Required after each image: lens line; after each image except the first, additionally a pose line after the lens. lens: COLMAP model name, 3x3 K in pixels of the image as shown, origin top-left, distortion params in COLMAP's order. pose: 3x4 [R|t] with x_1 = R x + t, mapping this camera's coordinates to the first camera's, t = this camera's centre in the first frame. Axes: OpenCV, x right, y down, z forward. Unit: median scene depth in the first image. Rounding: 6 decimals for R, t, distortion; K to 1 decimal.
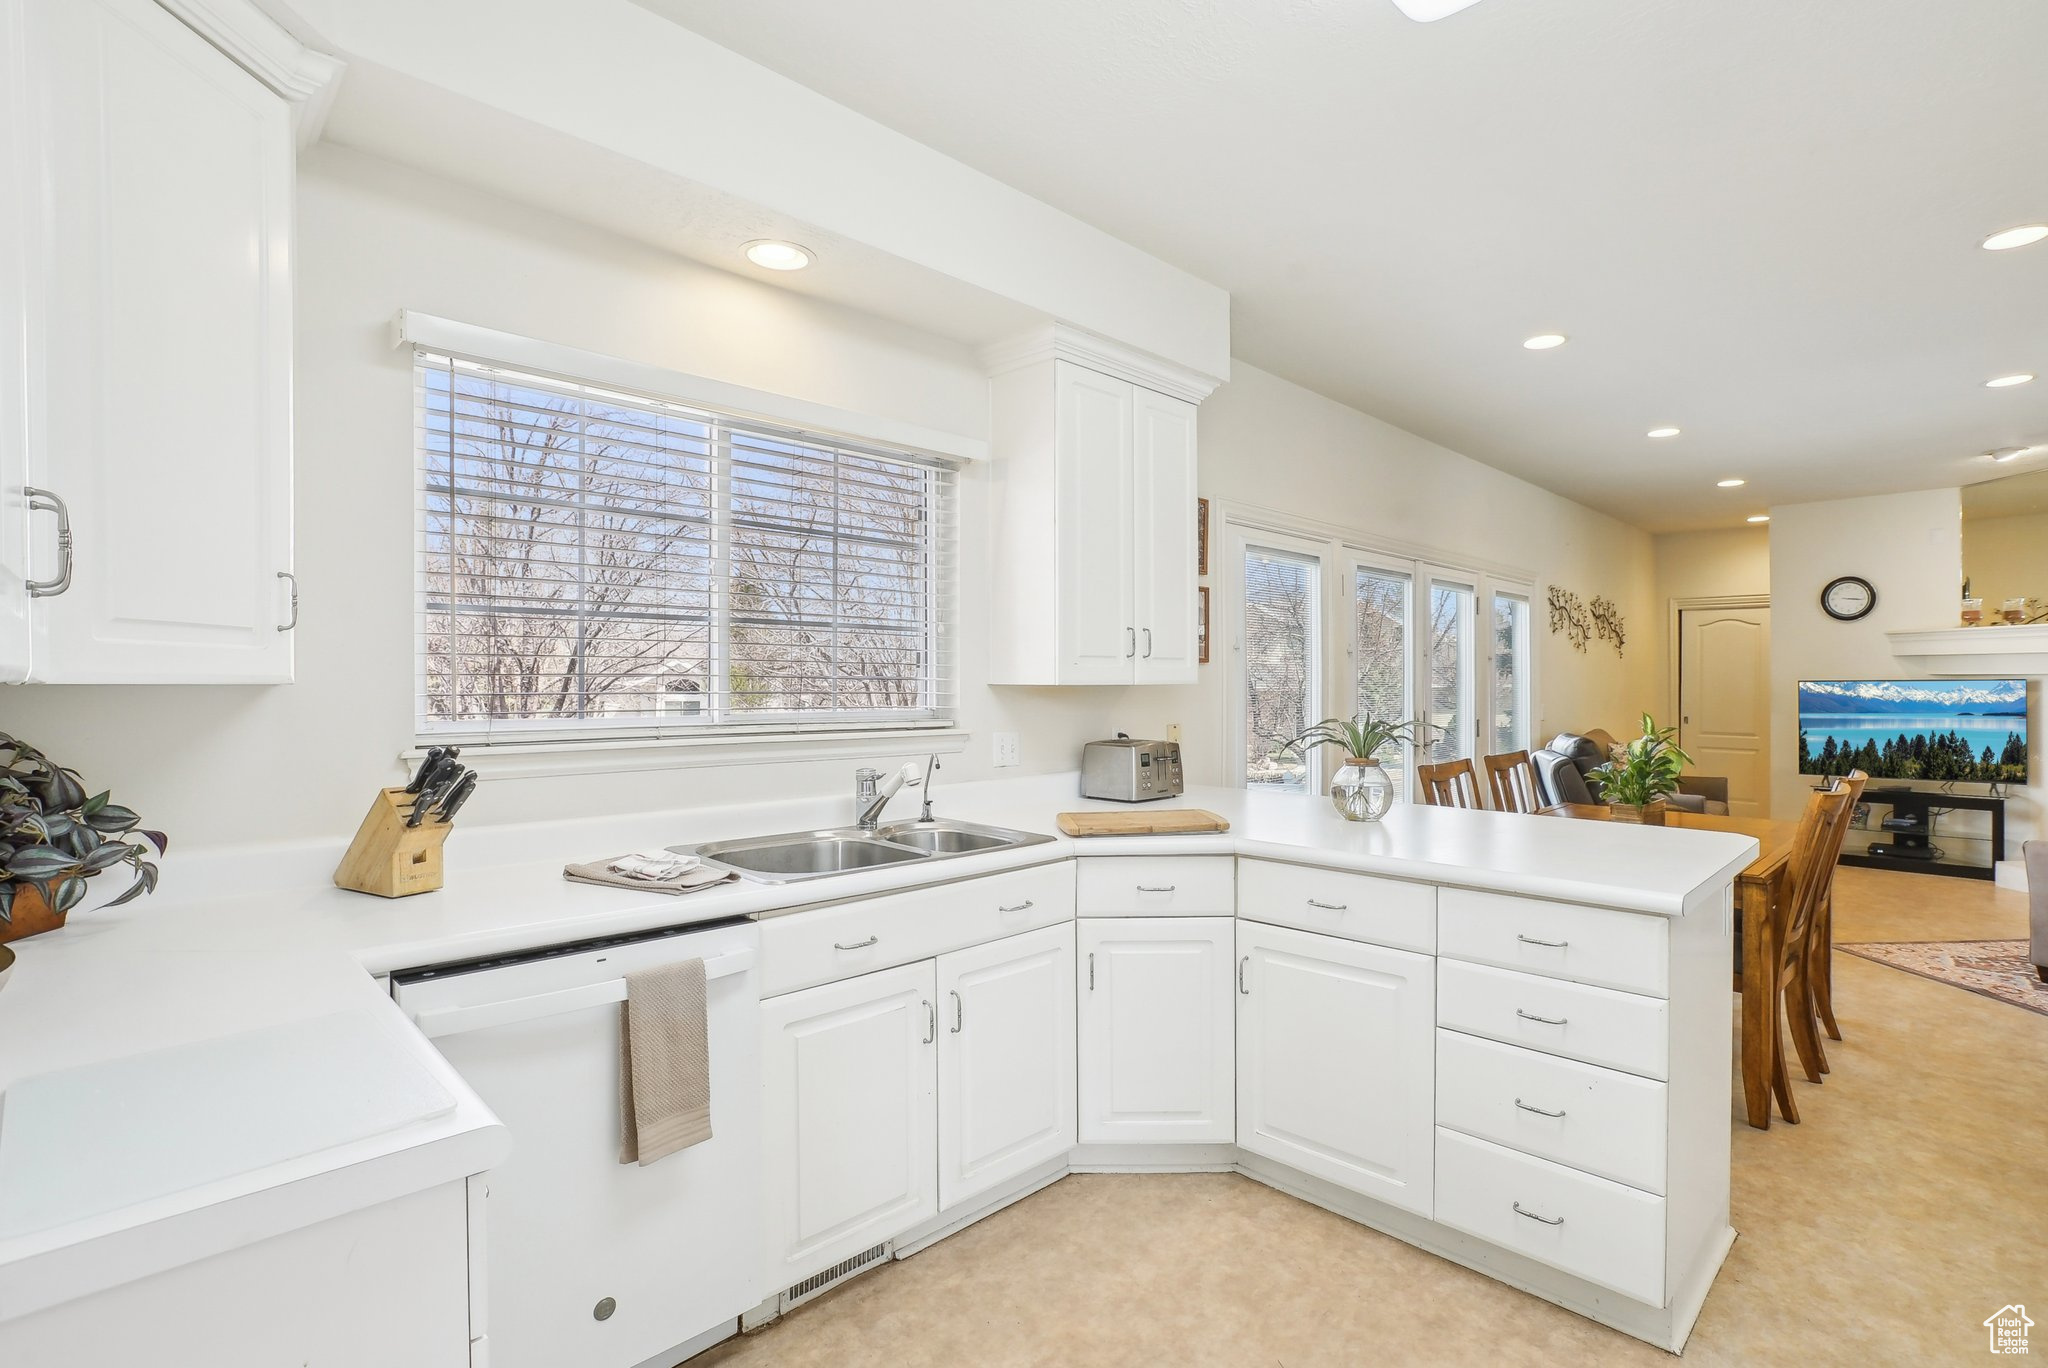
lens RADIAL K [[970.5, 0, 1044.8], [0, 970.5, 676.6], [0, 0, 1]] dist [-0.043435, 0.014880]
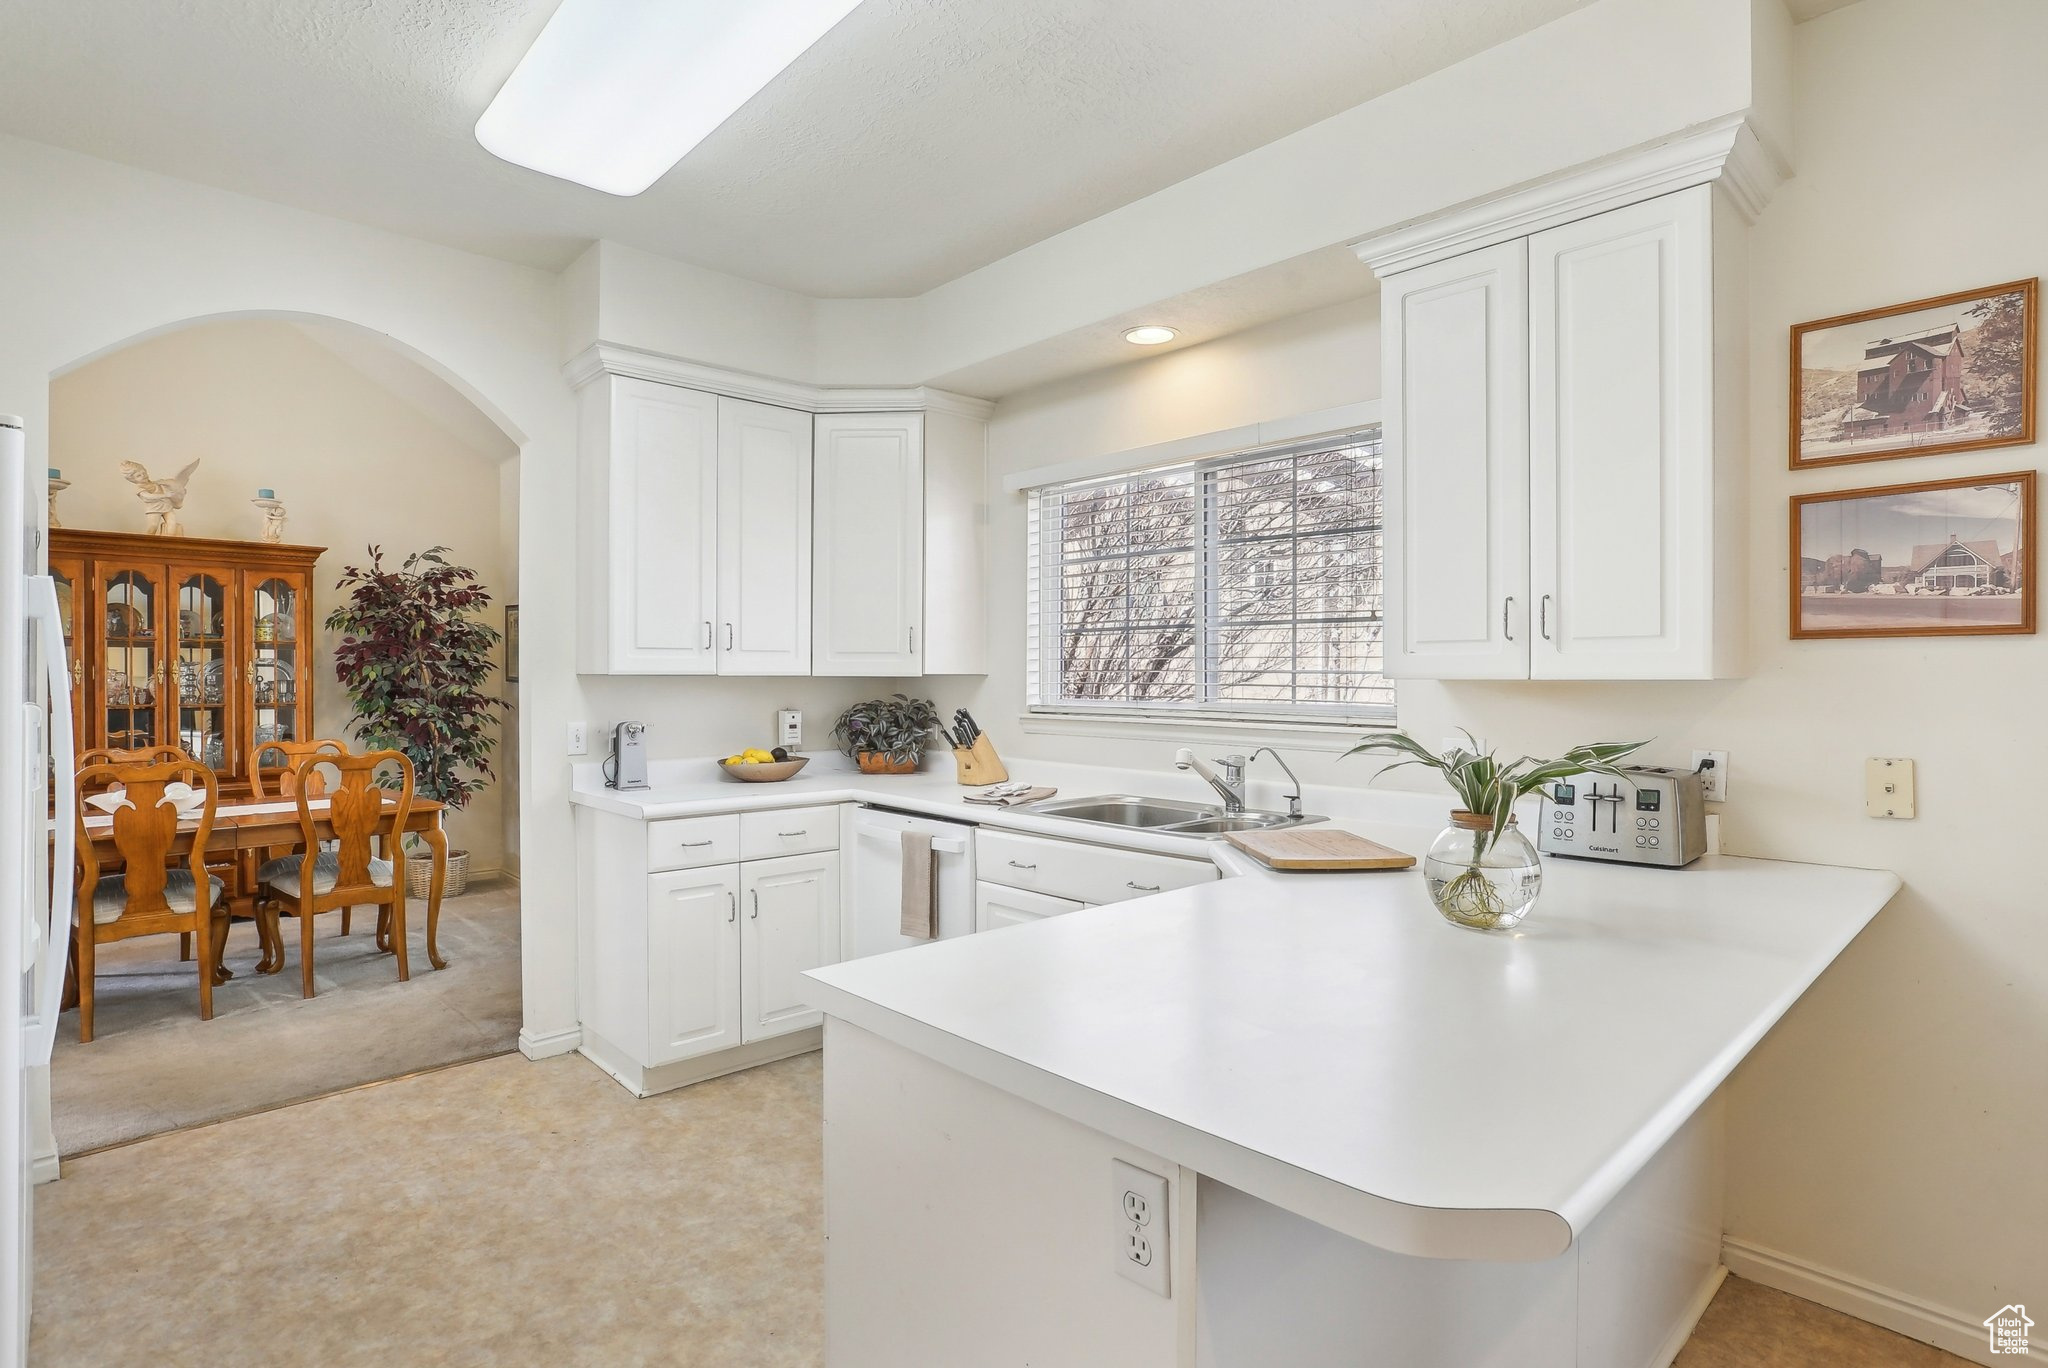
lens RADIAL K [[1003.0, 0, 1030.8], [0, 1003.0, 688.0], [0, 0, 1]] dist [-0.043552, 0.017208]
pose [[-0.021198, 0.009613, -0.999729, 0.807121], [0.001833, 0.999952, 0.009576, 0.006684], [0.999774, -0.001630, -0.021214, 0.684073]]
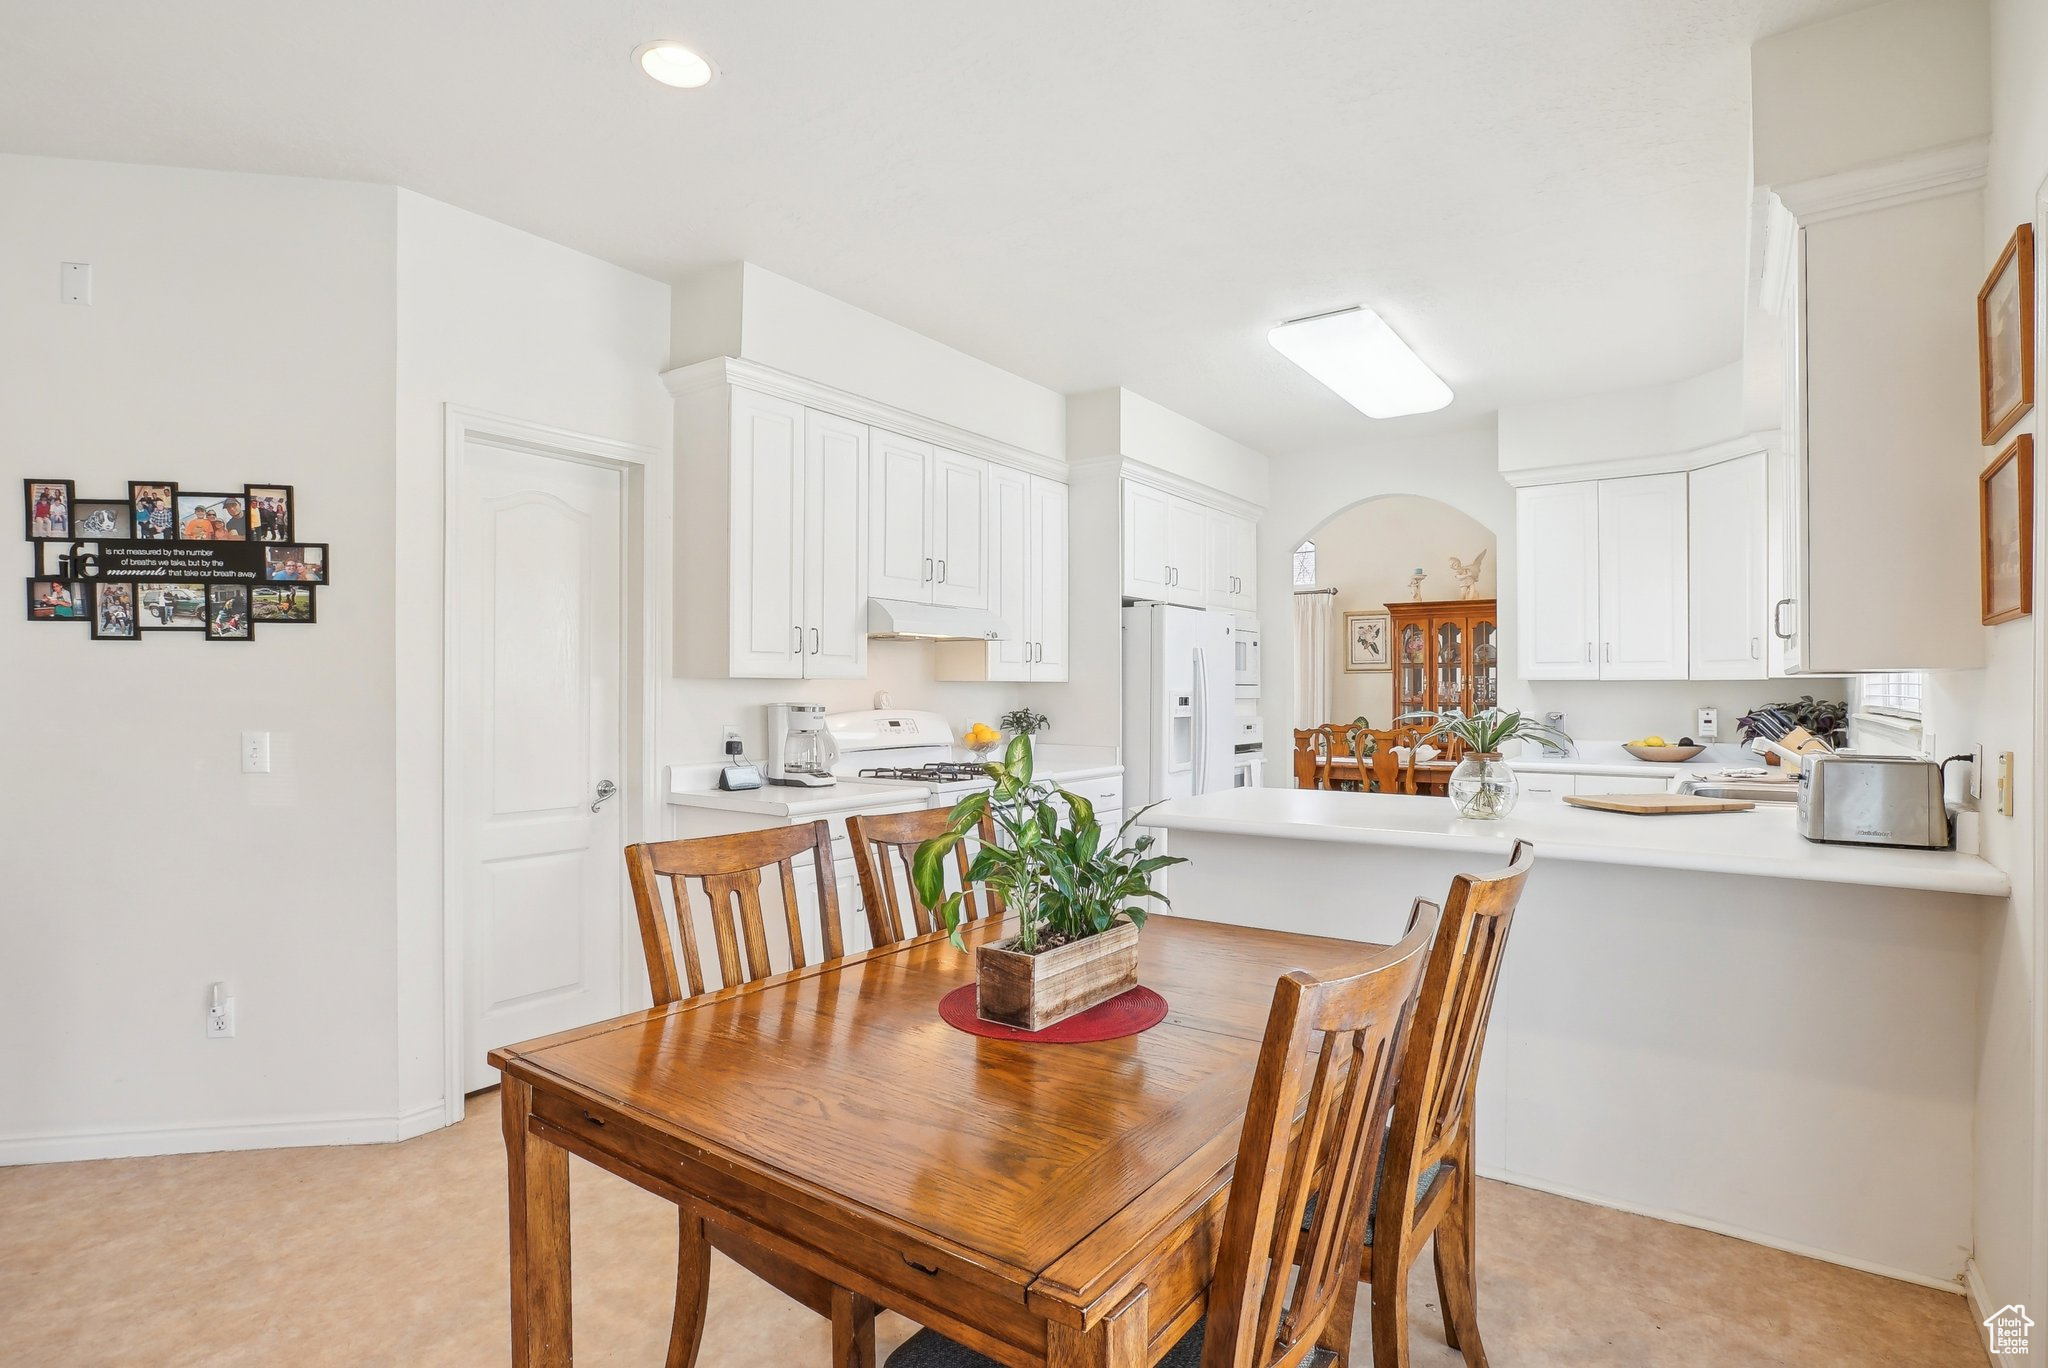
lens RADIAL K [[1003.0, 0, 1081.4], [0, 1003.0, 684.0], [0, 0, 1]] dist [-0.043552, 0.017208]
pose [[-0.976172, -0.004108, -0.216959, 0.828029], [-0.002143, 0.999955, -0.009294, 0.025720], [0.216987, -0.008608, -0.976136, 1.679336]]
